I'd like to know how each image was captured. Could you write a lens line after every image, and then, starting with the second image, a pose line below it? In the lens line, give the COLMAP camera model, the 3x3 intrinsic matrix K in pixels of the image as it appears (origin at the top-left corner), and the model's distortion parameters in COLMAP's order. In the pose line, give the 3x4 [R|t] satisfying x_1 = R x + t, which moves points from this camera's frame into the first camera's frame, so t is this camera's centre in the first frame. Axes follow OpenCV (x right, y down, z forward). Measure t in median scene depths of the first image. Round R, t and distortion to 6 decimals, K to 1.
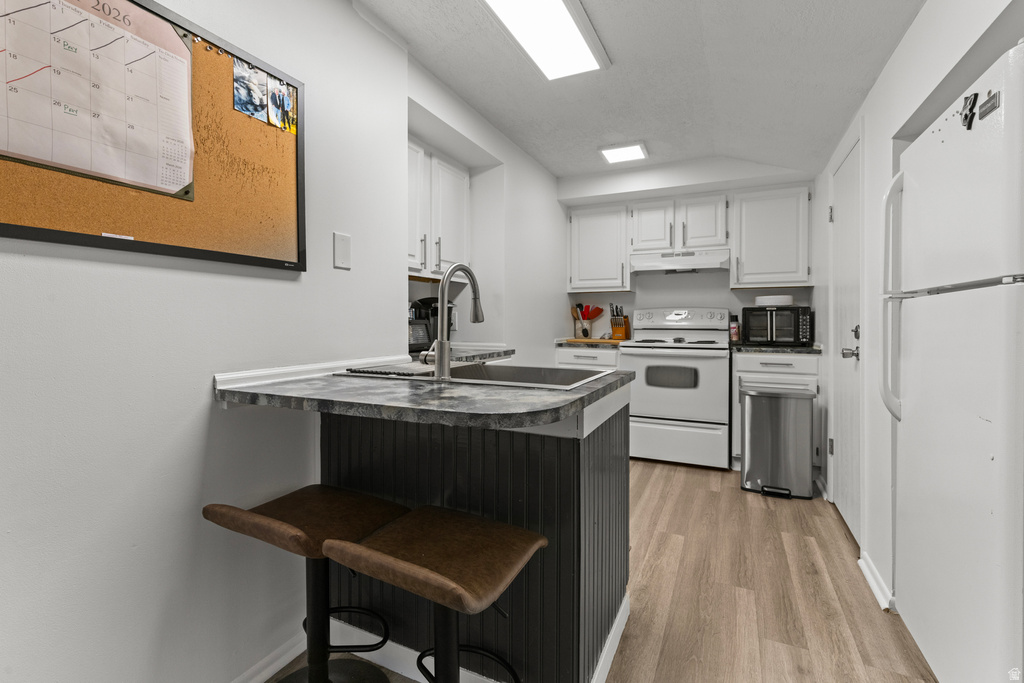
lens RADIAL K [[466.7, 0, 515.8], [0, 466.7, 338.9], [0, 0, 1]] dist [-0.000580, -0.000463]
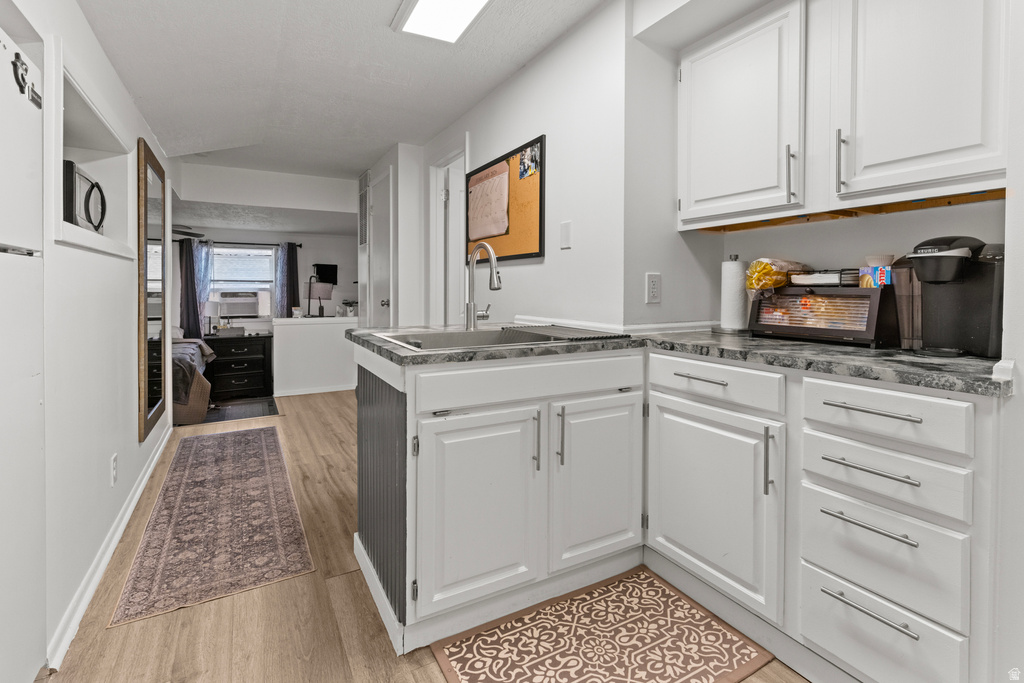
lens RADIAL K [[466.7, 0, 490.8], [0, 466.7, 304.6], [0, 0, 1]] dist [-0.000580, -0.000463]
pose [[-0.602350, 0.025994, -0.797809, 0.608167], [-0.032820, 0.997818, 0.057290, -0.048575], [0.797557, 0.060693, -0.600183, 1.243959]]
